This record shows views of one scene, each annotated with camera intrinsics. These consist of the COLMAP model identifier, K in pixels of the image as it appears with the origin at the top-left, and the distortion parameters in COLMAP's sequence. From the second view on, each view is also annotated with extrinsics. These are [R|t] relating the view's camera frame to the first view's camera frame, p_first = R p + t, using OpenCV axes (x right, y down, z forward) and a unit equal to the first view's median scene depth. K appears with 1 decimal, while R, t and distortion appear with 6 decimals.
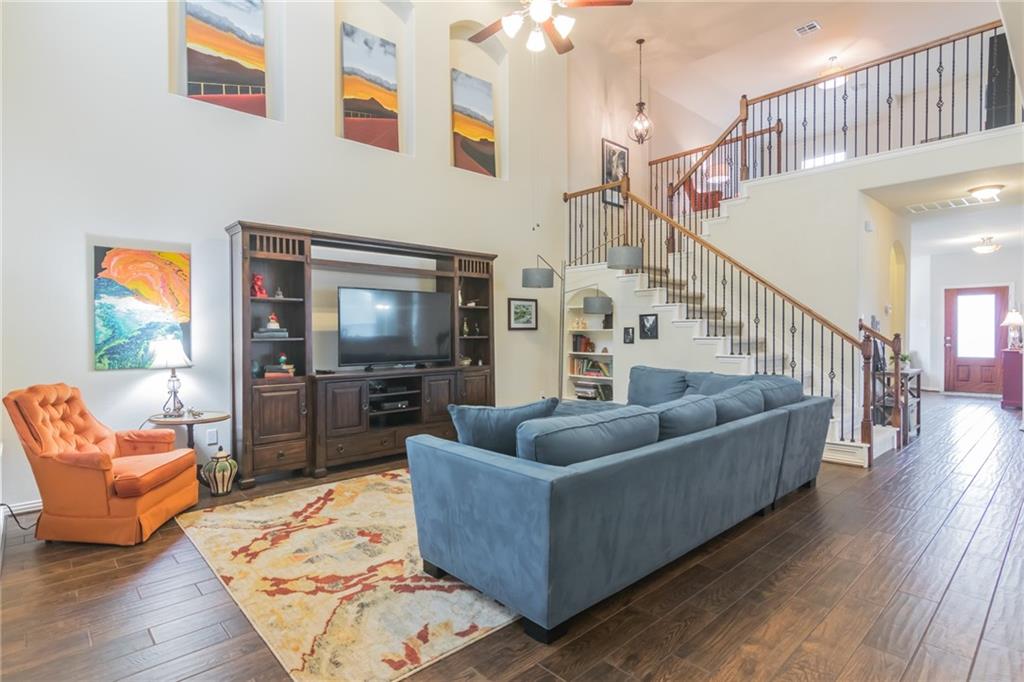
lens RADIAL K [[521.0, 0, 507.0], [0, 521.0, 340.6], [0, 0, 1]] dist [-0.001747, -0.000327]
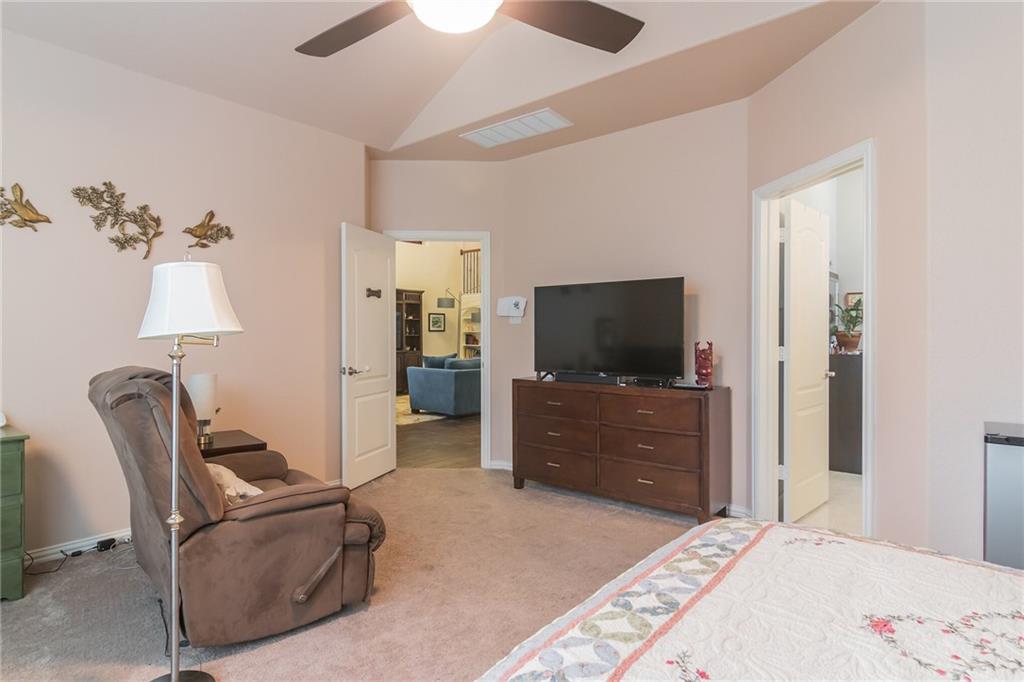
lens RADIAL K [[534.1, 0, 506.2], [0, 534.1, 336.4], [0, 0, 1]] dist [0.004231, 0.000106]
pose [[0.981792, 0.006571, 0.189846, -0.082514], [-0.004837, 0.999942, -0.009596, 0.012728], [-0.189898, 0.008503, 0.981767, -0.819206]]
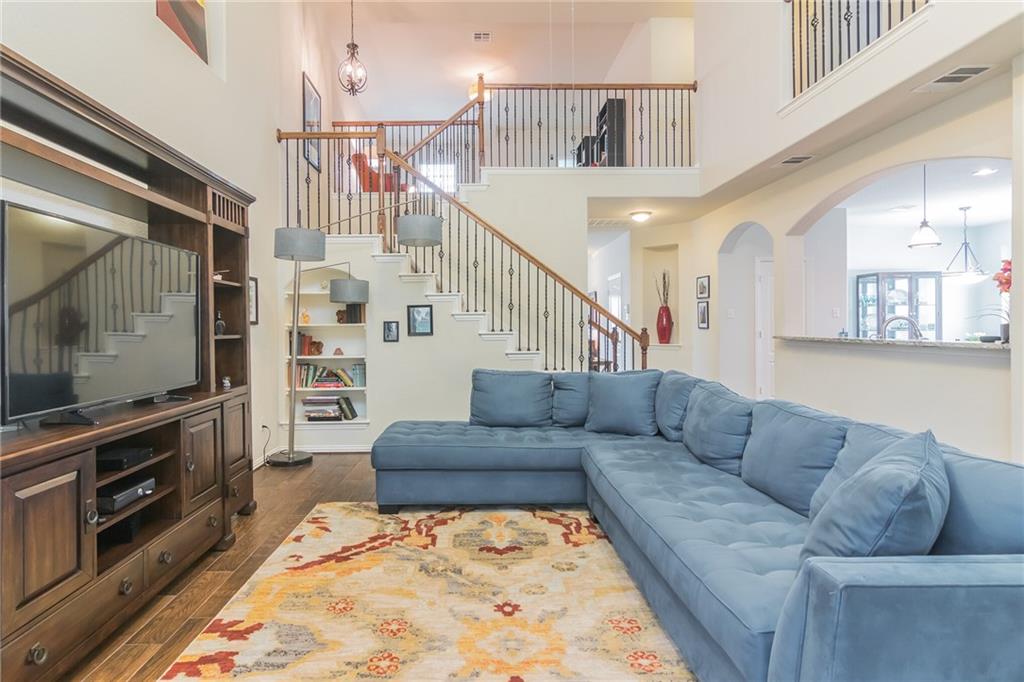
lens RADIAL K [[534.1, 0, 510.5], [0, 534.1, 330.2], [0, 0, 1]] dist [0.004231, 0.000106]
pose [[0.669127, -0.006448, 0.743120, -0.247373], [0.016704, 0.999840, -0.006366, -0.004112], [-0.742960, 0.016672, 0.669128, 0.338462]]
